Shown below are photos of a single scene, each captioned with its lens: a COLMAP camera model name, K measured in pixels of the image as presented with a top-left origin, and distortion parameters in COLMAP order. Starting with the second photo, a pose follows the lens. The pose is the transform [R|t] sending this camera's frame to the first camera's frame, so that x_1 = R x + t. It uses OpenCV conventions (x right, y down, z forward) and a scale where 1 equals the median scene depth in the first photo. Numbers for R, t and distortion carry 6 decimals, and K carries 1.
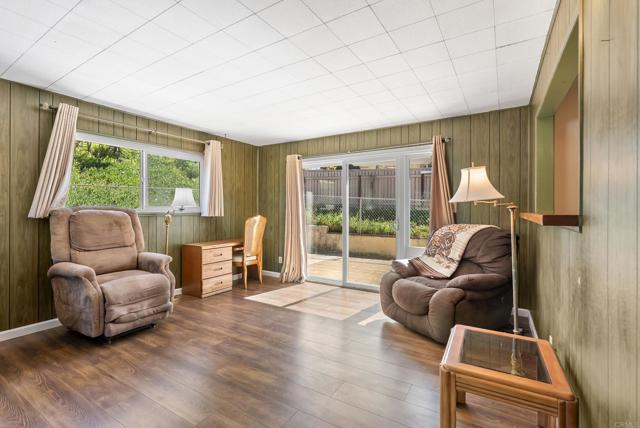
lens RADIAL K [[291.0, 0, 320.4], [0, 291.0, 211.0], [0, 0, 1]] dist [-0.003839, -0.000722]
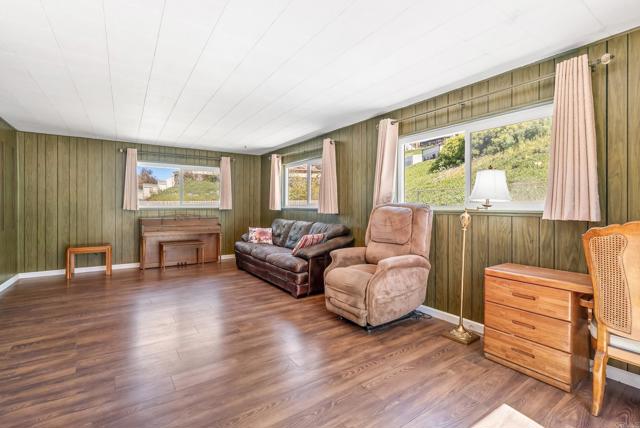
lens RADIAL K [[296.0, 0, 320.4], [0, 296.0, 207.4], [0, 0, 1]] dist [-0.001134, -0.000107]
pose [[-0.398971, -0.002474, -0.916960, 0.354588], [-0.011508, 0.999931, 0.002309, 0.001512], [0.916891, 0.011474, -0.398972, 1.216564]]
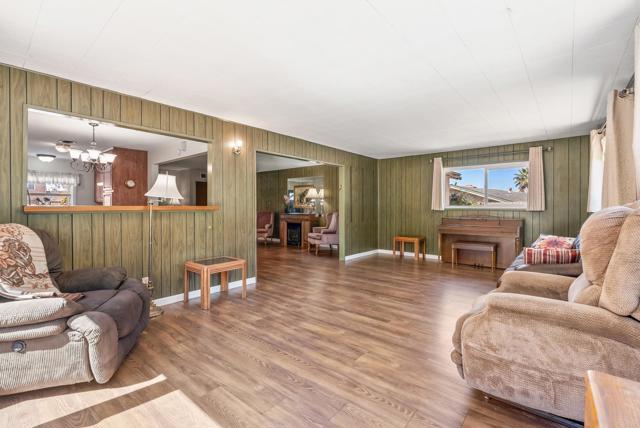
lens RADIAL K [[291.0, 0, 320.4], [0, 291.0, 211.0], [0, 0, 1]] dist [-0.003839, -0.000722]
pose [[-0.990012, -0.007634, 0.140778, -0.306304], [-0.004399, 0.999719, 0.023283, -0.004862], [-0.140917, 0.022431, -0.989767, 1.621787]]
